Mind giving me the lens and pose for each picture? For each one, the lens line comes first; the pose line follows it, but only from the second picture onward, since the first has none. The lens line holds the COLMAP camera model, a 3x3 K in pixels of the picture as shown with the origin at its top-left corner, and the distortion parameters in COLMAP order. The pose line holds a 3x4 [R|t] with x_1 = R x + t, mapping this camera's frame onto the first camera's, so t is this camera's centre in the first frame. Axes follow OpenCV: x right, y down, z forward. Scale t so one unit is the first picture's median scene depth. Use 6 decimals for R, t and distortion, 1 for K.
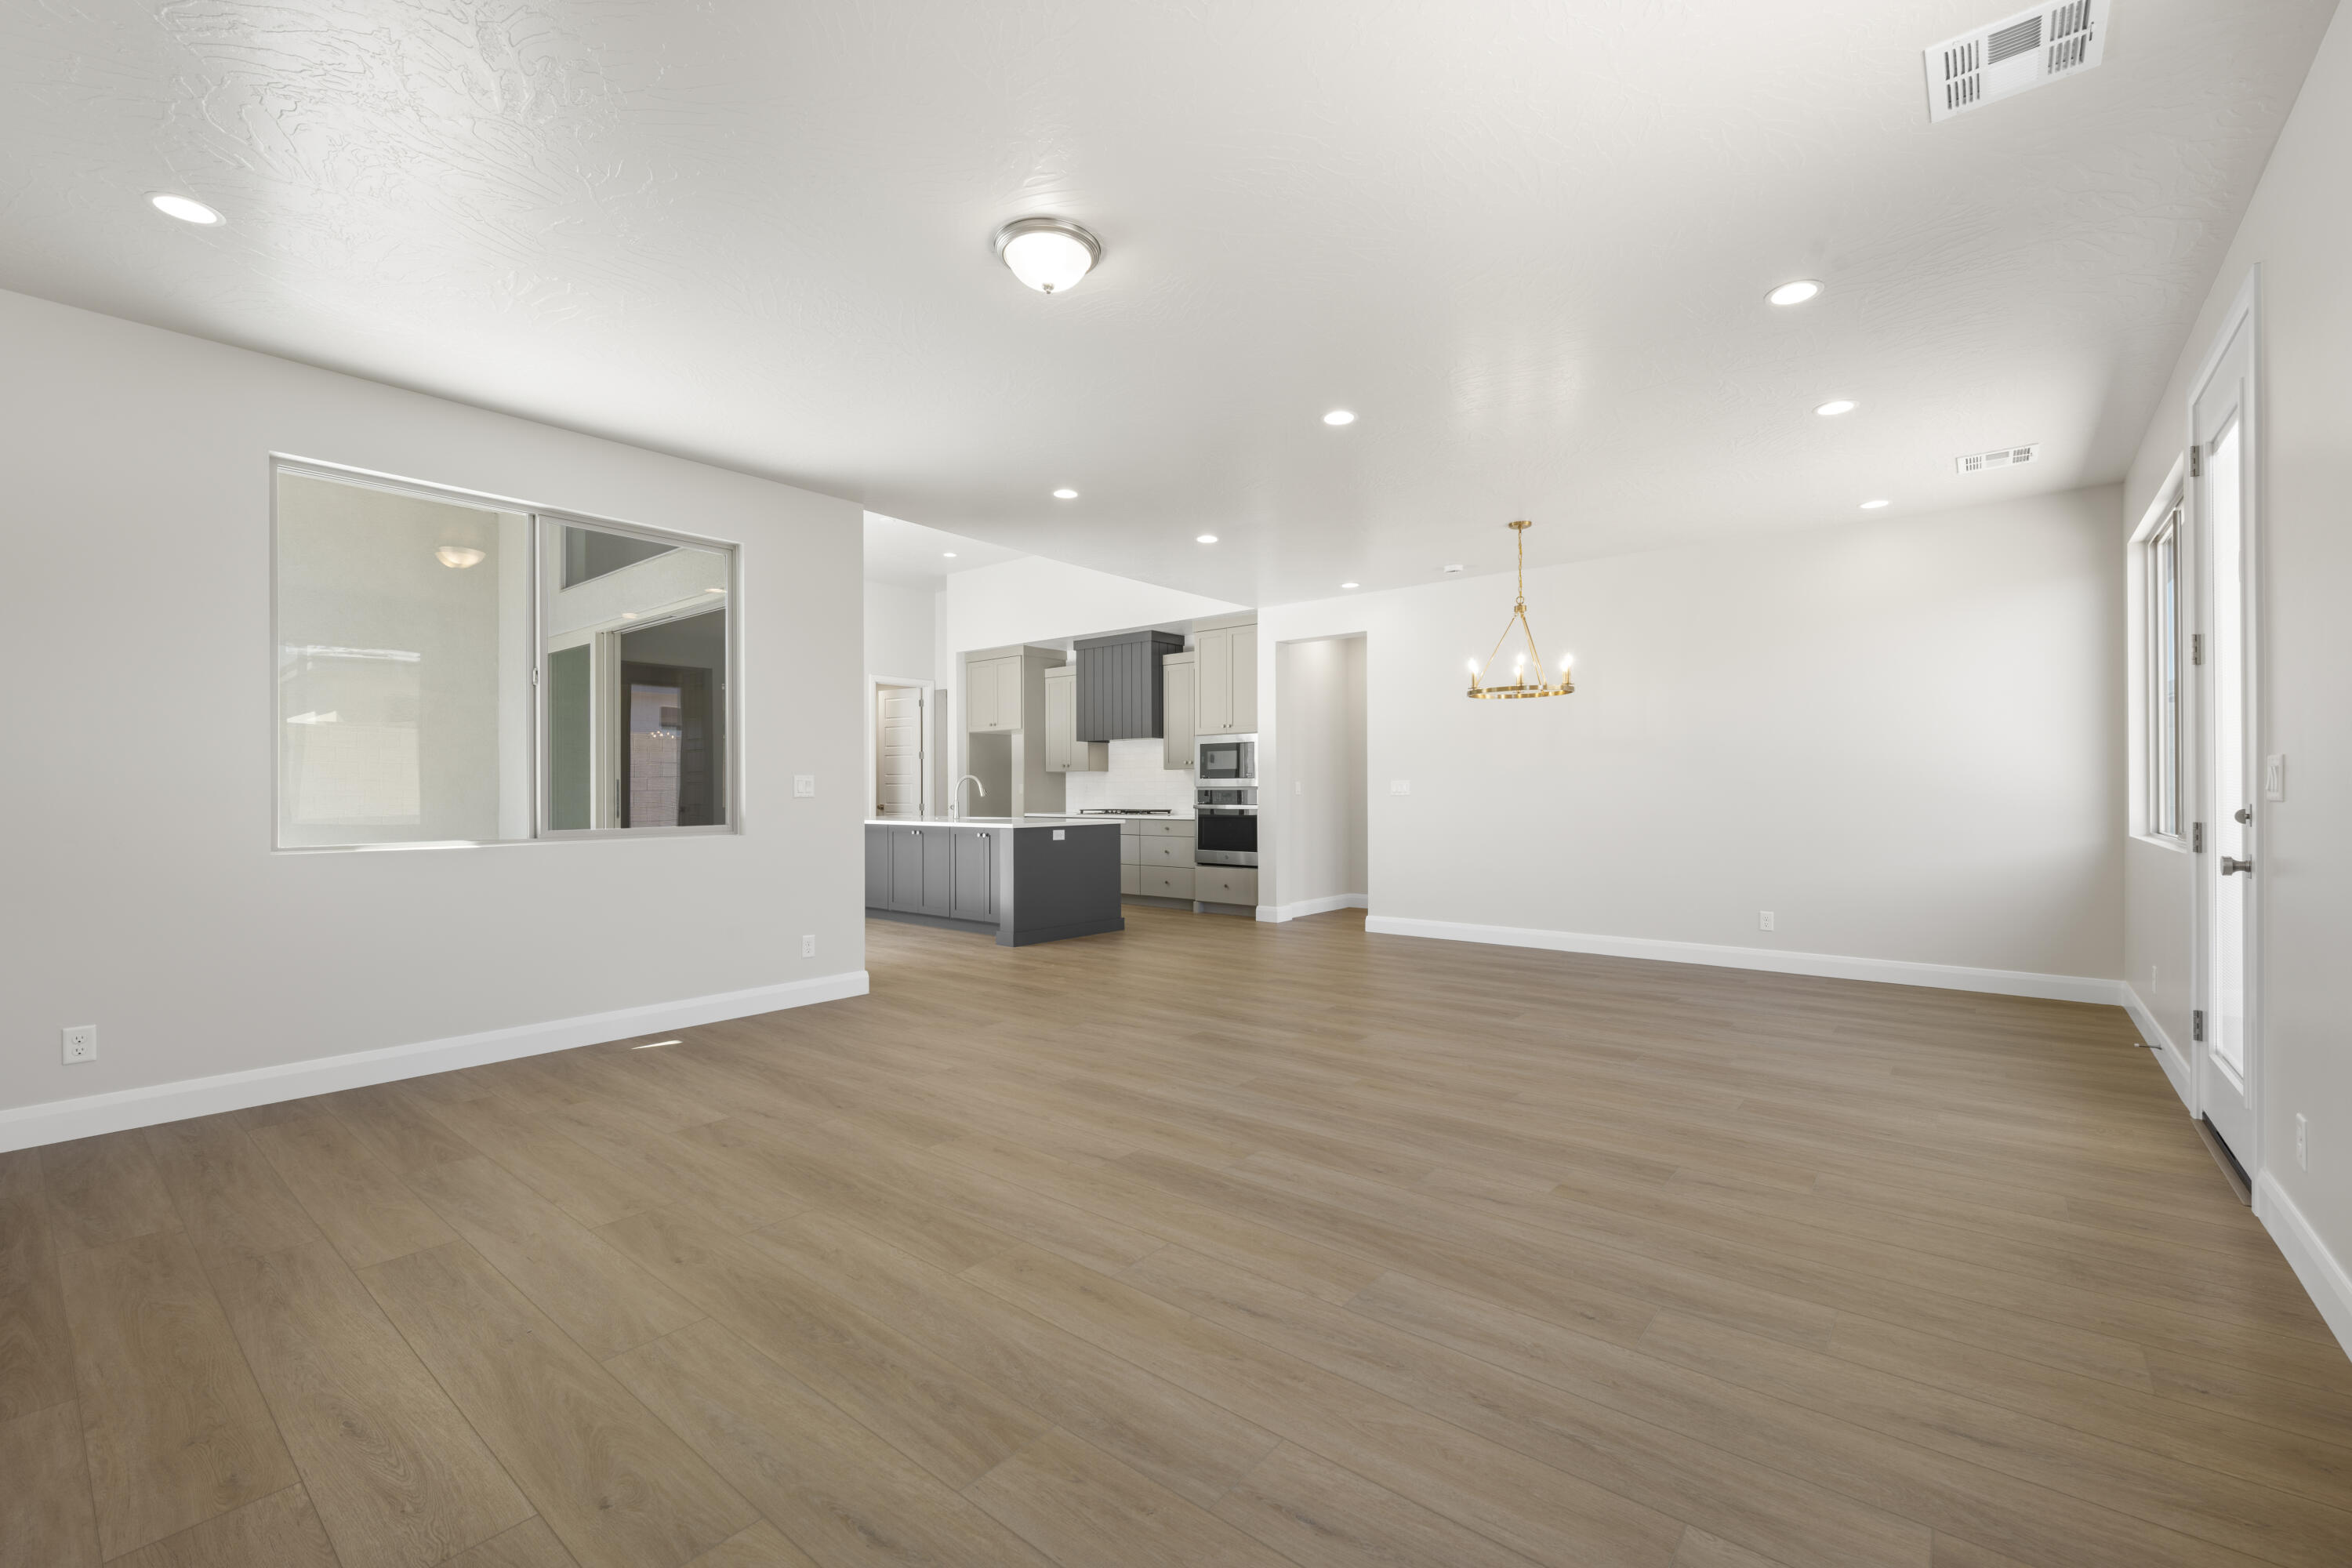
lens RADIAL K [[981.2, 0, 1165.5], [0, 981.2, 789.4], [0, 0, 1]] dist [0.000967, -0.000834]
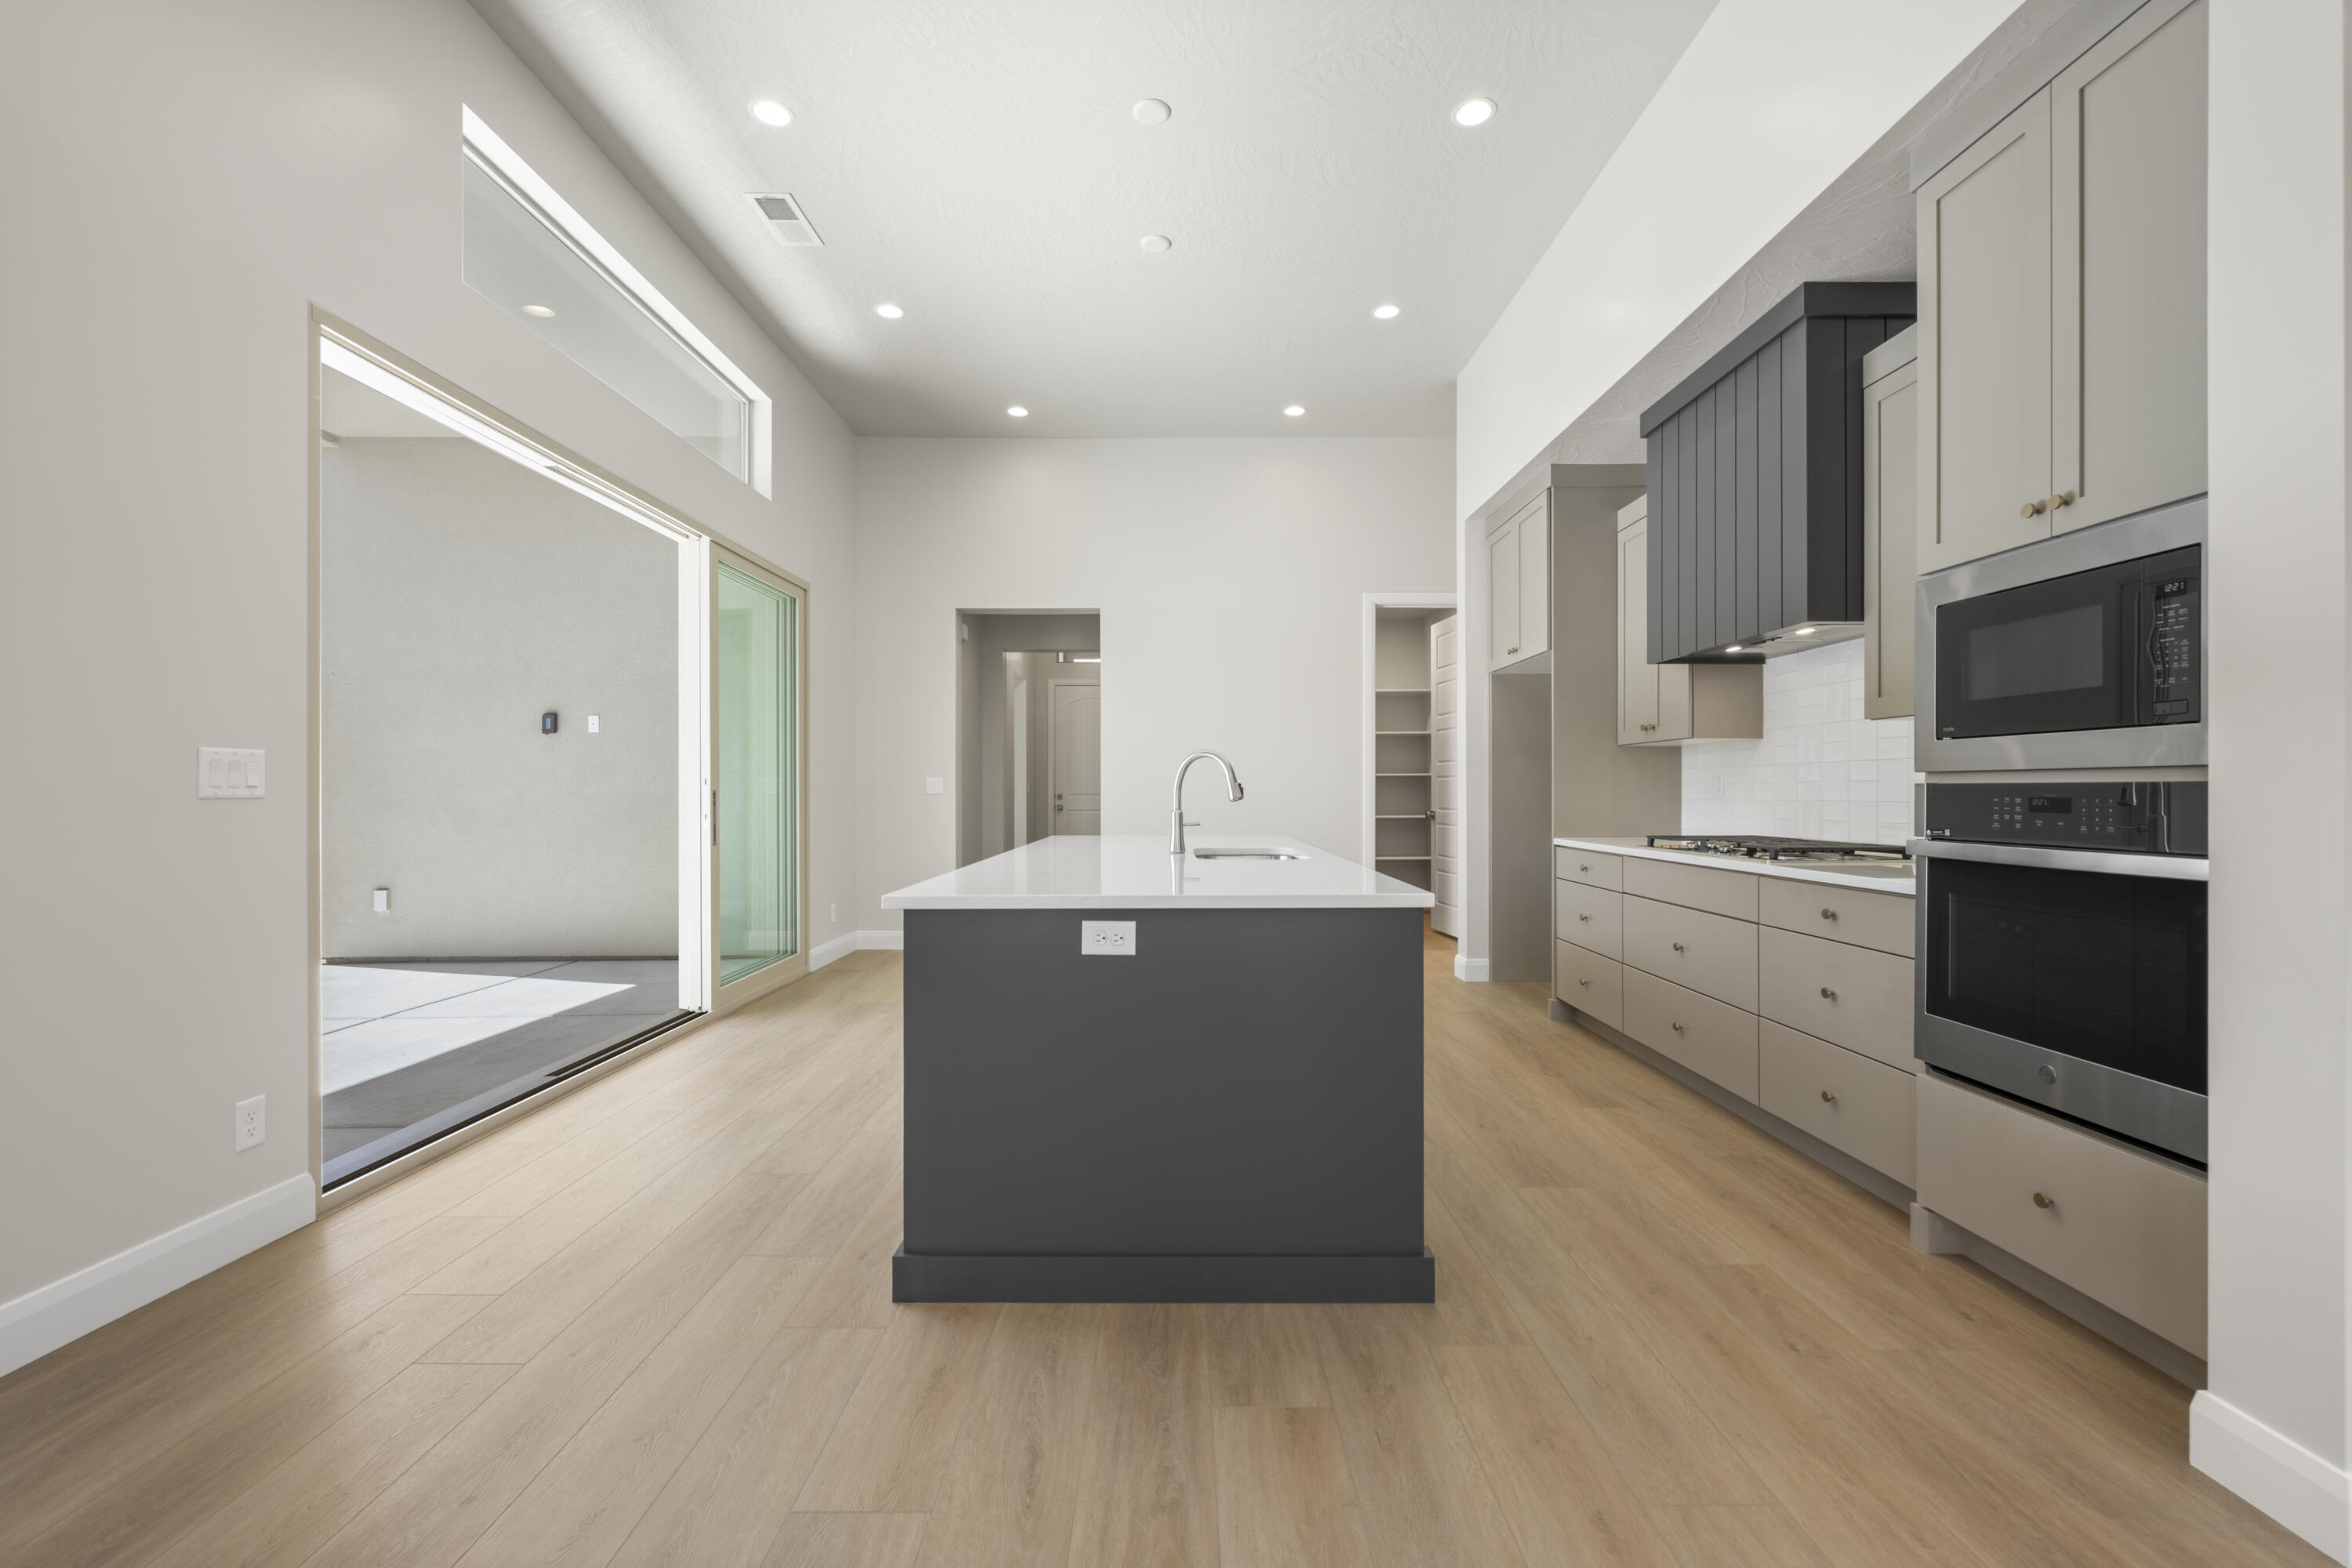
lens RADIAL K [[981.2, 0, 1174.6], [0, 981.2, 789.0], [0, 0, 1]] dist [0.000967, -0.000834]
pose [[0.643412, 0.000262, -0.765520, 0.096853], [0.000408, 1.000000, 0.000685, 0.001549], [0.765520, -0.000753, 0.643412, 0.628541]]
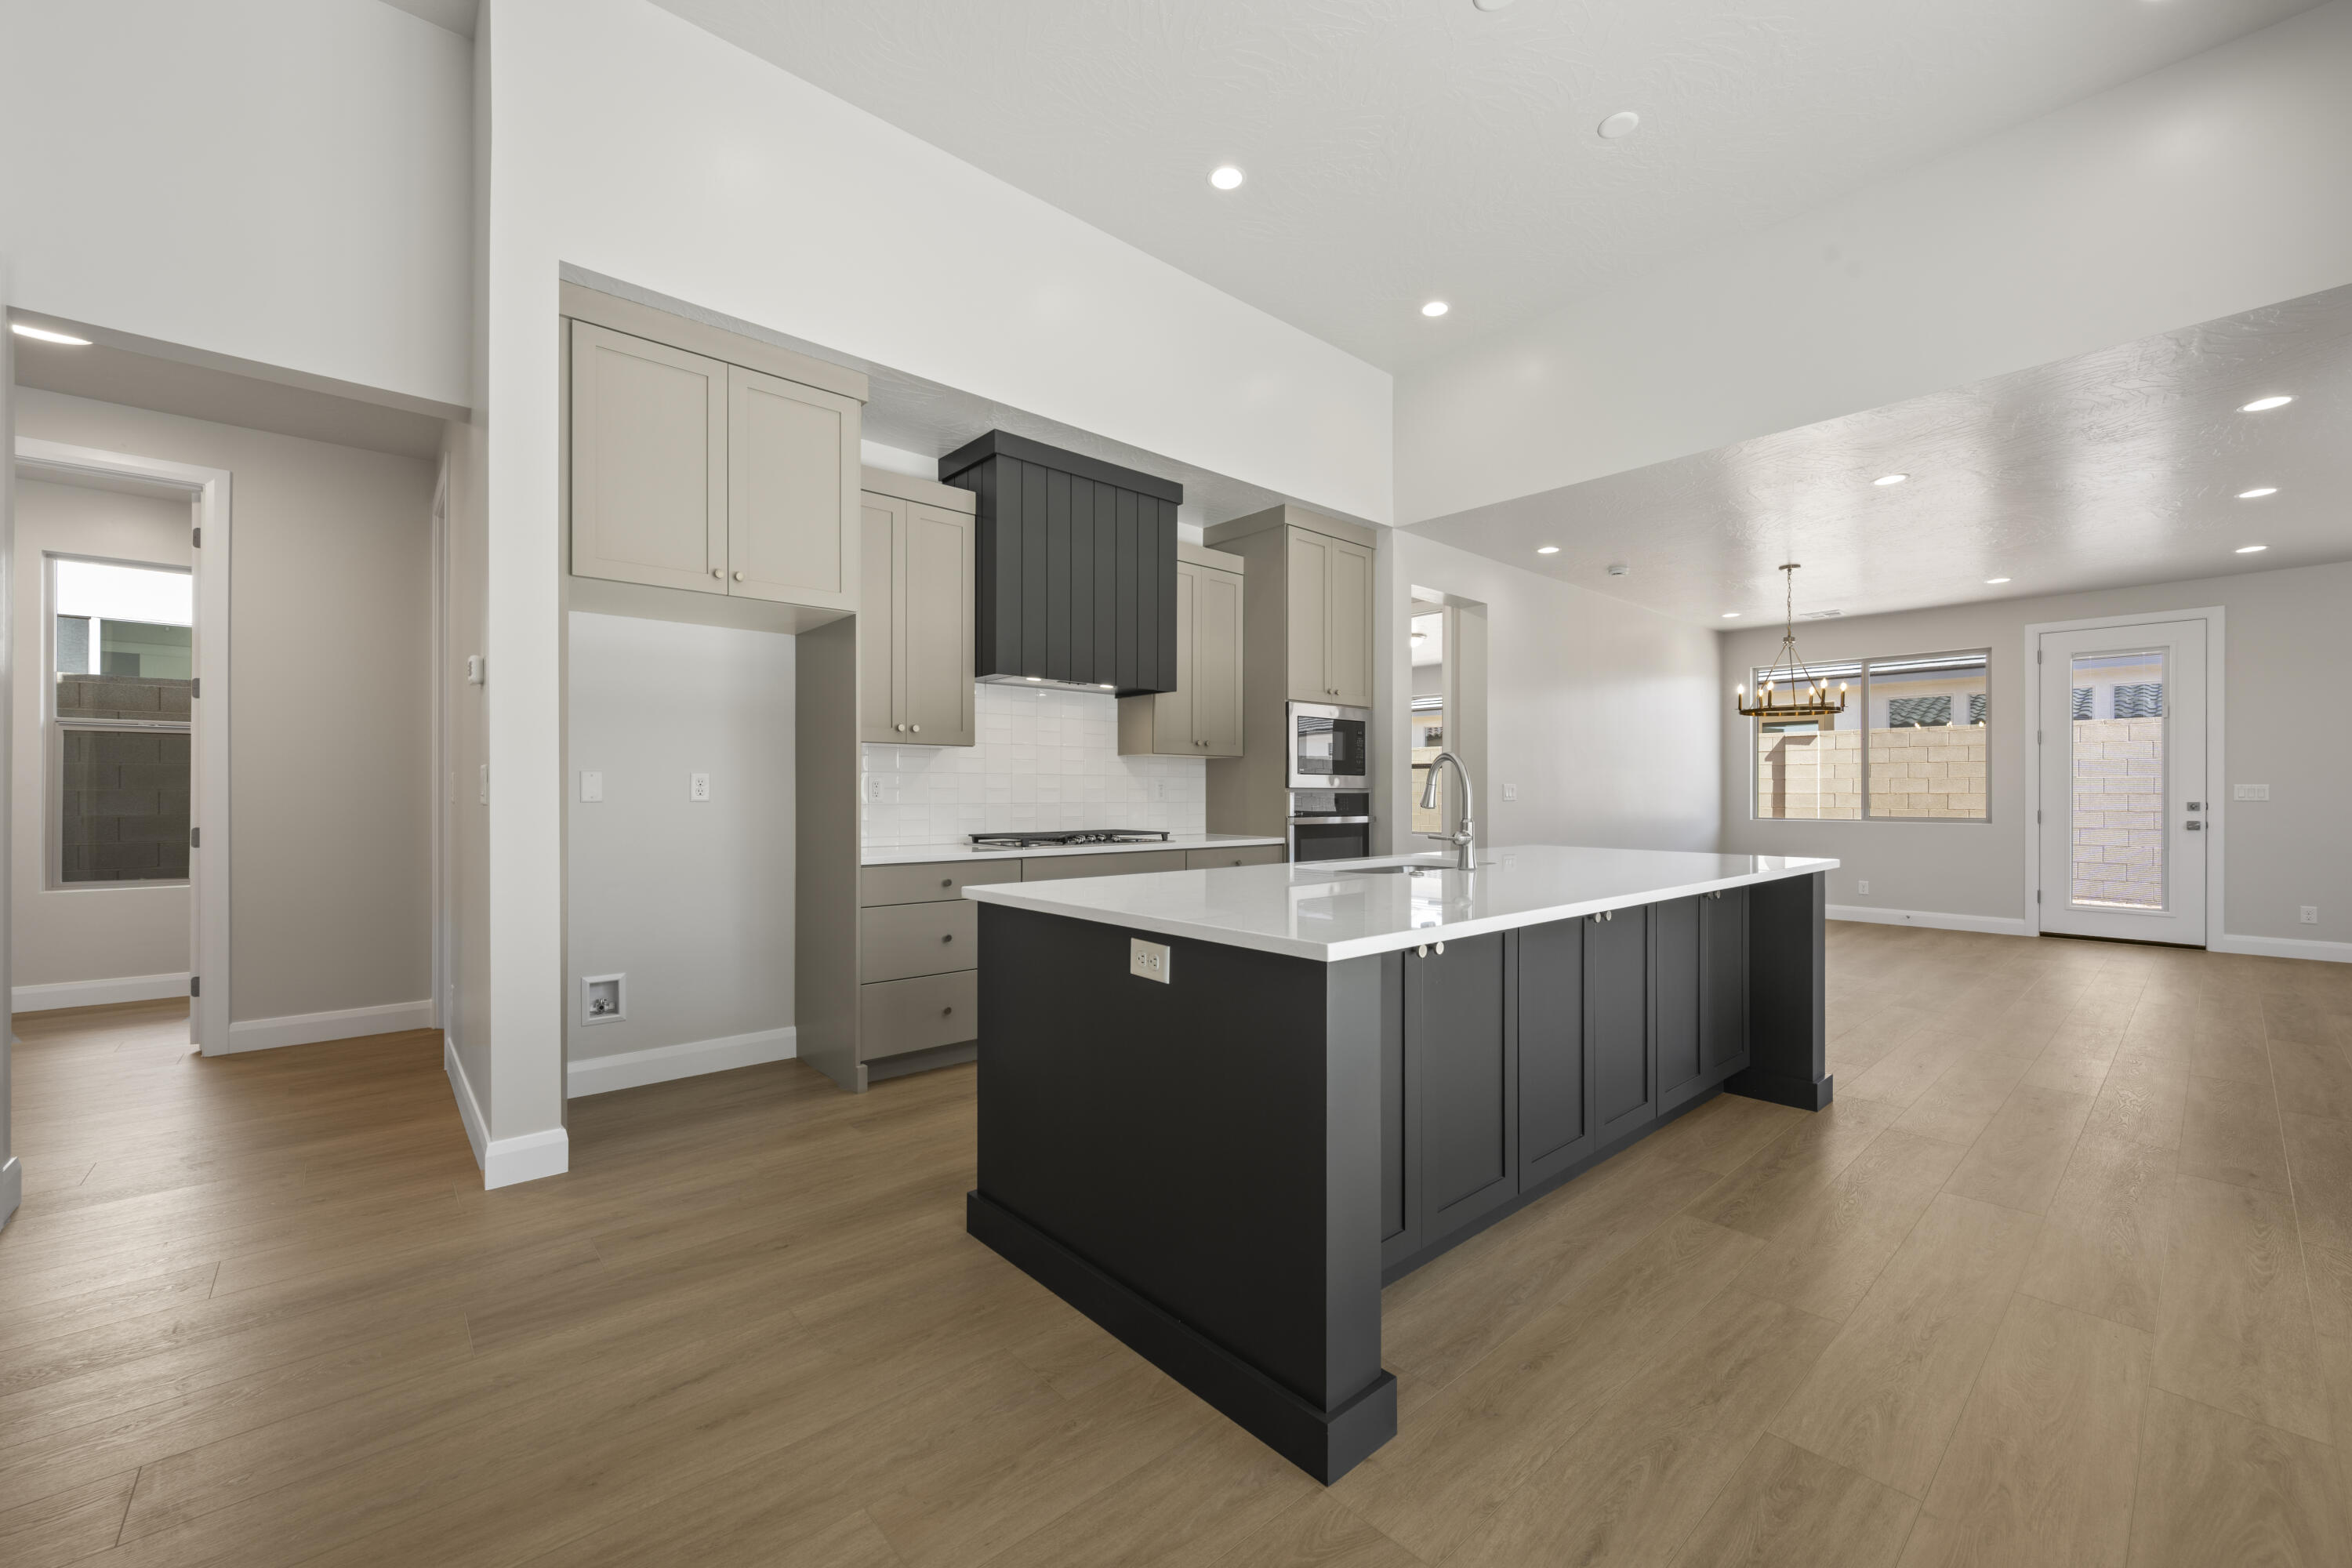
lens RADIAL K [[936.9, 0, 1183.5], [0, 936.9, 787.0], [0, 0, 1]] dist [-0.000838, 0.000617]
pose [[0.138023, 0.008941, 0.990389, -0.498633], [-0.004323, 0.999955, -0.008425, 0.002103], [-0.990420, -0.003119, 0.138056, 0.916464]]
